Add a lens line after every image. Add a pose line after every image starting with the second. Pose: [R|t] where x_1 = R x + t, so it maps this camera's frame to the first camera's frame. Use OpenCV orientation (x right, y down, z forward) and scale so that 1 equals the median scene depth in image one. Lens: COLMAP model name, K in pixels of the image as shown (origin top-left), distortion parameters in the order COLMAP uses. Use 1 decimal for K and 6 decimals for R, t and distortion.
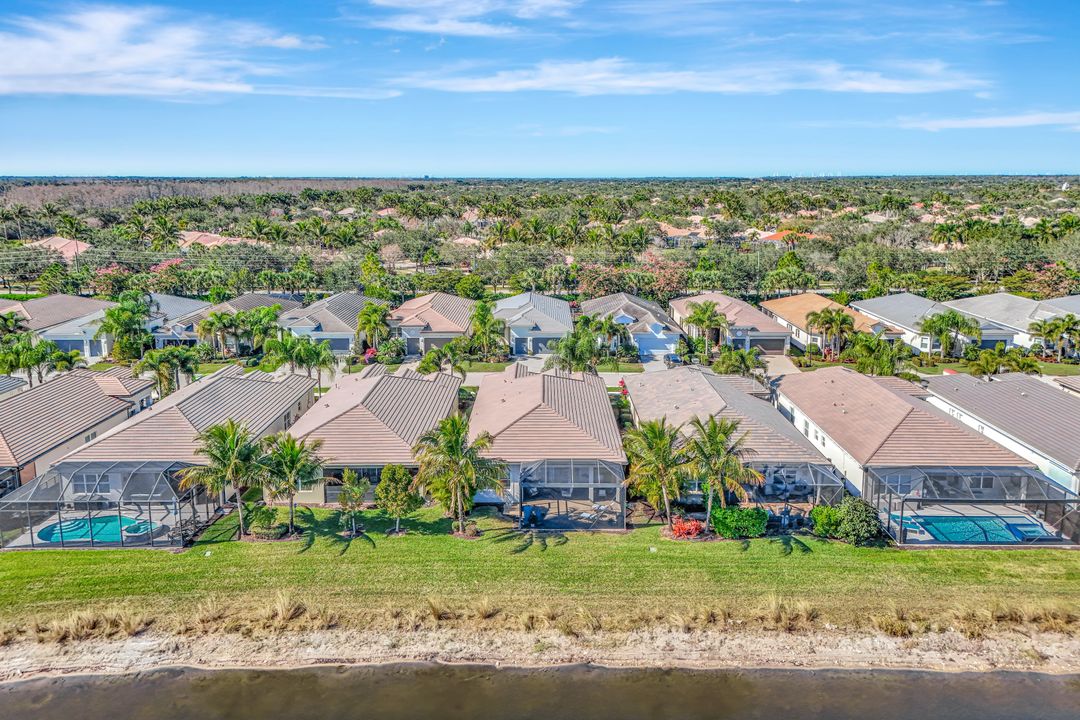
lens RADIAL K [[799.3, 0, 533.1], [0, 799.3, 368.8], [0, 0, 1]] dist [0.010831, -0.001737]
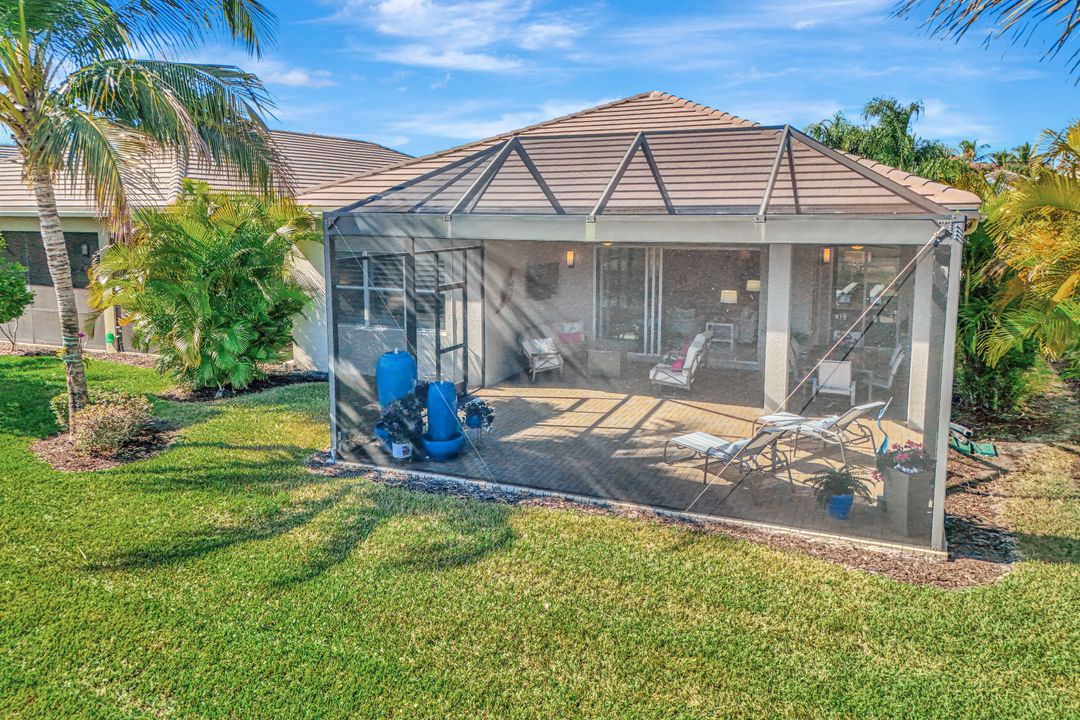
lens RADIAL K [[799.3, 0, 540.8], [0, 799.3, 350.6], [0, 0, 1]] dist [0.010831, -0.001737]
pose [[0.925055, 0.068820, -0.373547, 0.103695], [-0.092268, 0.994706, -0.045235, 0.184962], [0.368456, 0.076311, 0.926508, 0.868674]]
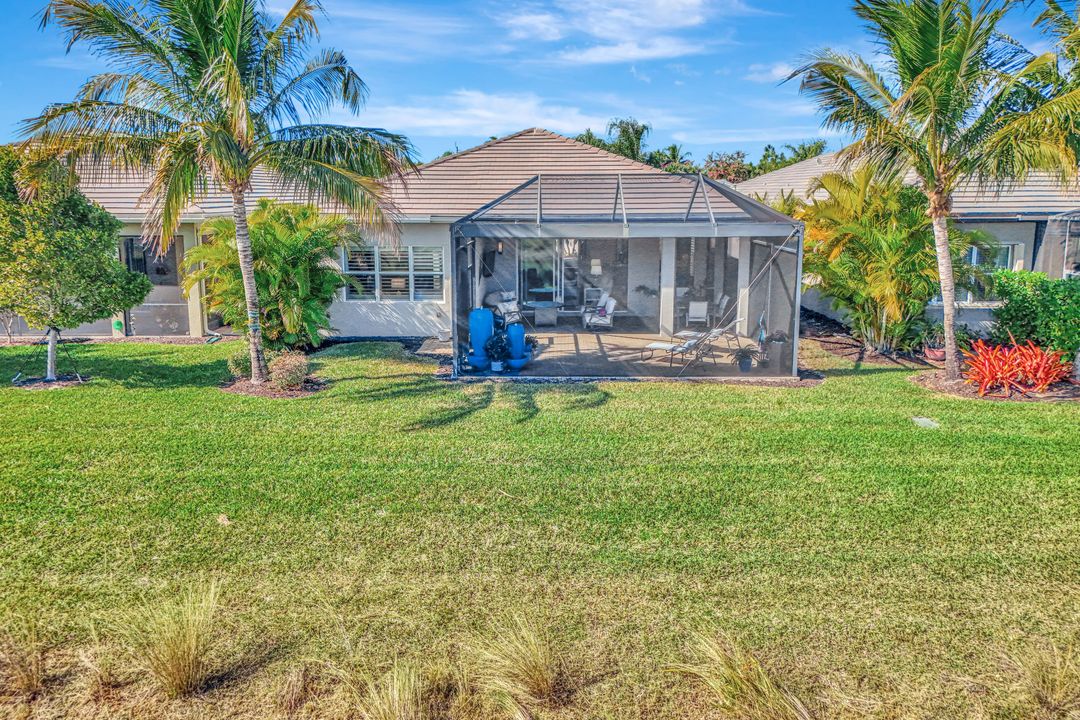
lens RADIAL K [[799.3, 0, 533.3], [0, 799.3, 362.2], [0, 0, 1]] dist [0.010831, -0.001737]
pose [[0.999929, 0.001042, -0.011901, 0.018451], [-0.001405, 0.999531, -0.030597, 0.211913], [0.011864, 0.030612, 0.999461, 0.715155]]
